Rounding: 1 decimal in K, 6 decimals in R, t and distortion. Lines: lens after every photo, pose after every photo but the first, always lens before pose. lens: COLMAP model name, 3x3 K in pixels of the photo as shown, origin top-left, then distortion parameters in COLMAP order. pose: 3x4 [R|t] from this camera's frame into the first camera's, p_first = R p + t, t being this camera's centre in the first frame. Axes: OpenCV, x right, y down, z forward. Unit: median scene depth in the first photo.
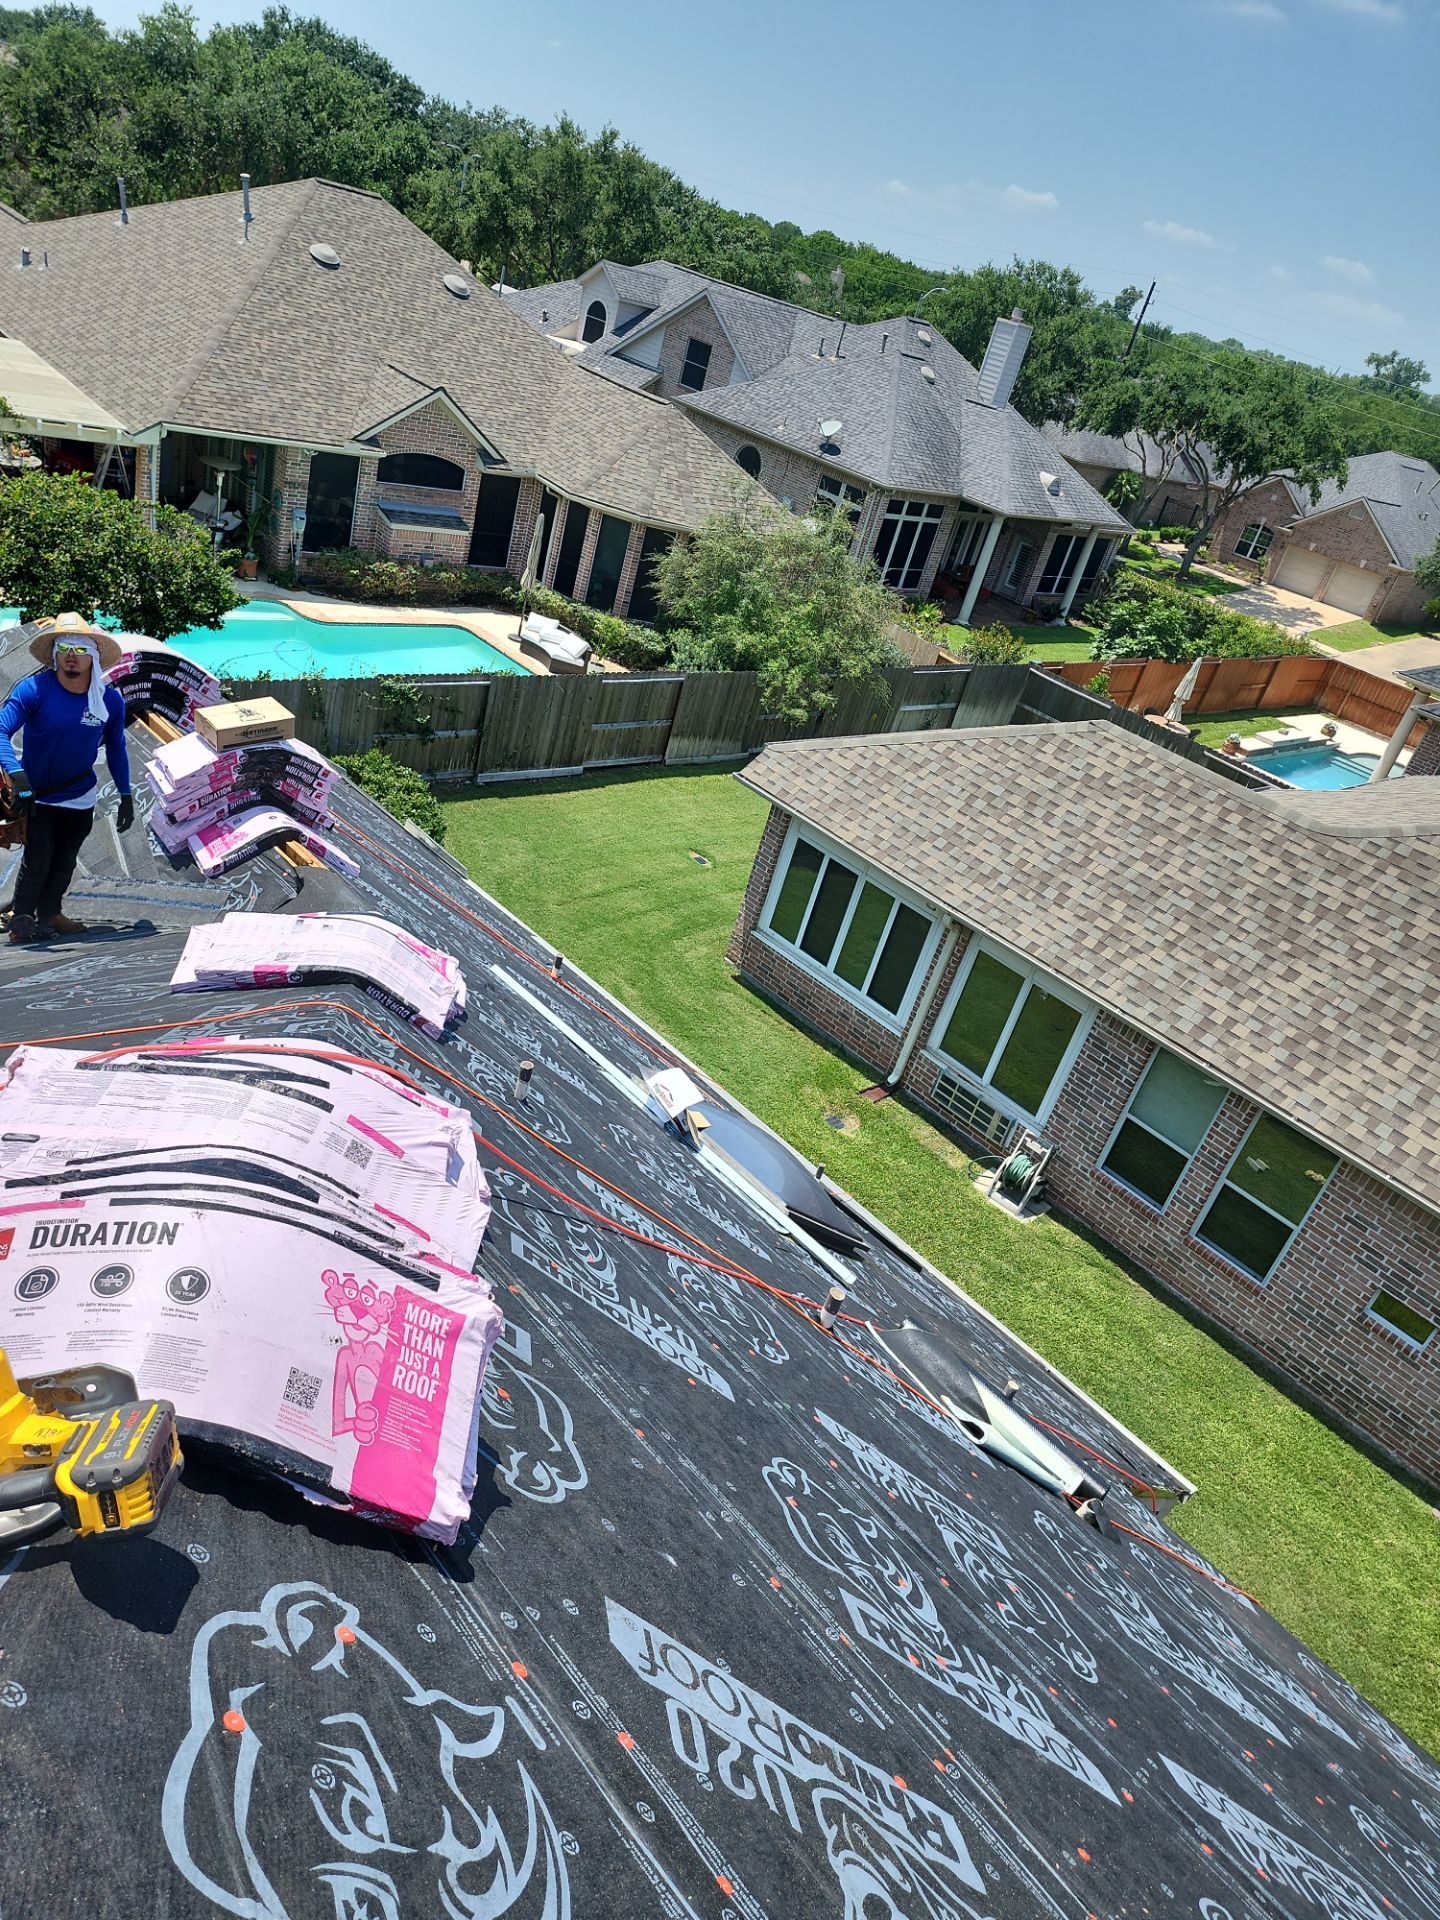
lens RADIAL K [[1289.5, 0, 720.0], [0, 1289.5, 960.0], [0, 0, 1]] dist [0.077451, -0.070194]
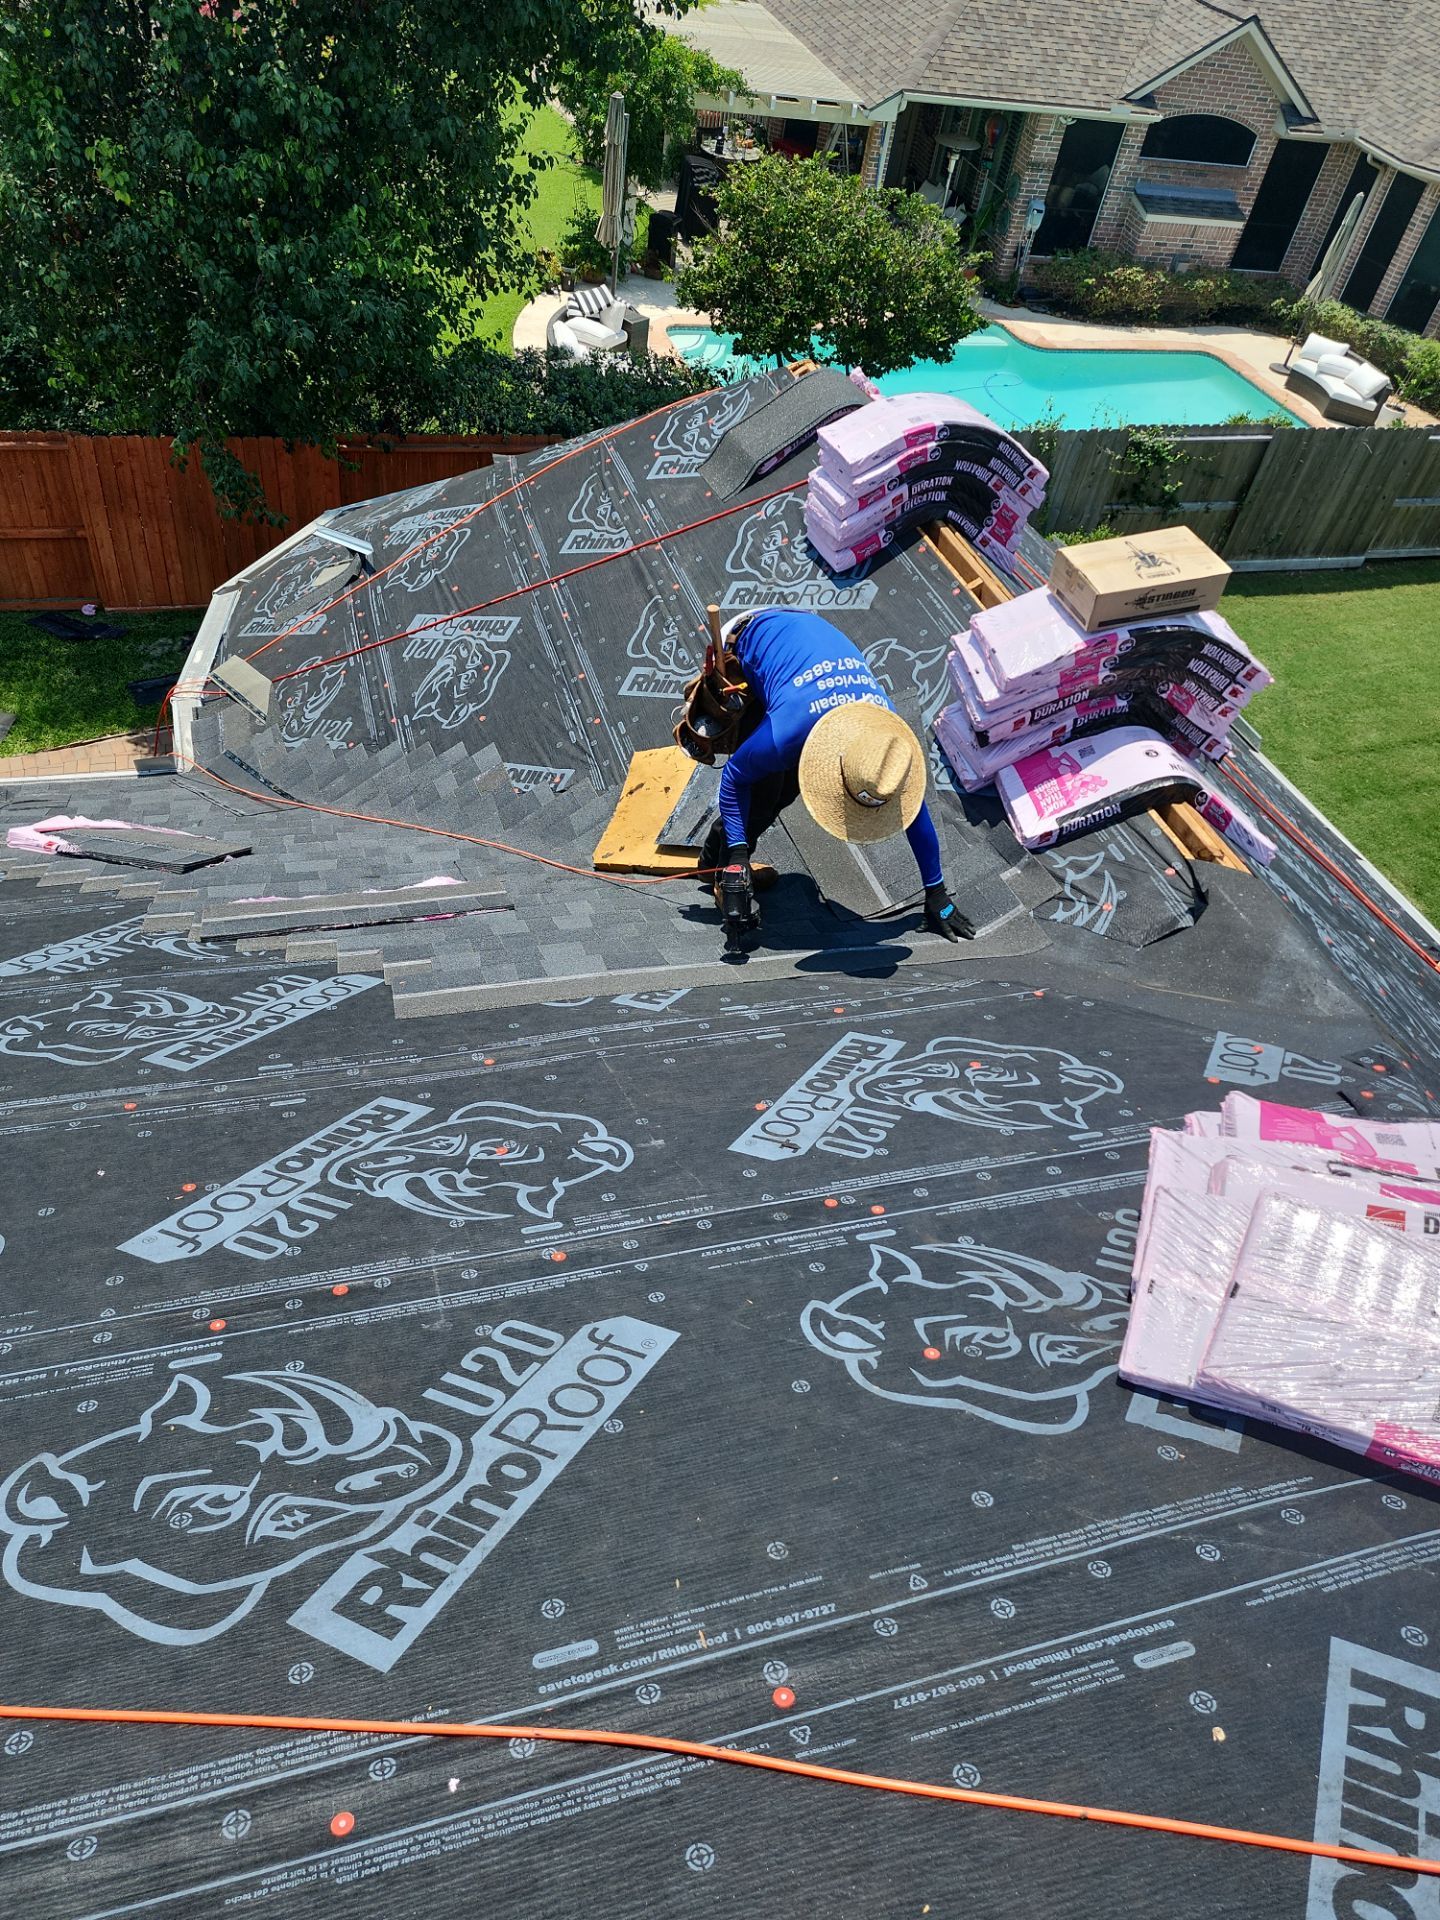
lens RADIAL K [[1289.5, 0, 720.0], [0, 1289.5, 960.0], [0, 0, 1]] dist [0.077451, -0.070194]
pose [[0.894212, 0.202073, -0.399438, -0.097067], [-0.123961, 0.969200, 0.212803, -0.043403], [0.430137, -0.140777, 0.891720, 0.146208]]
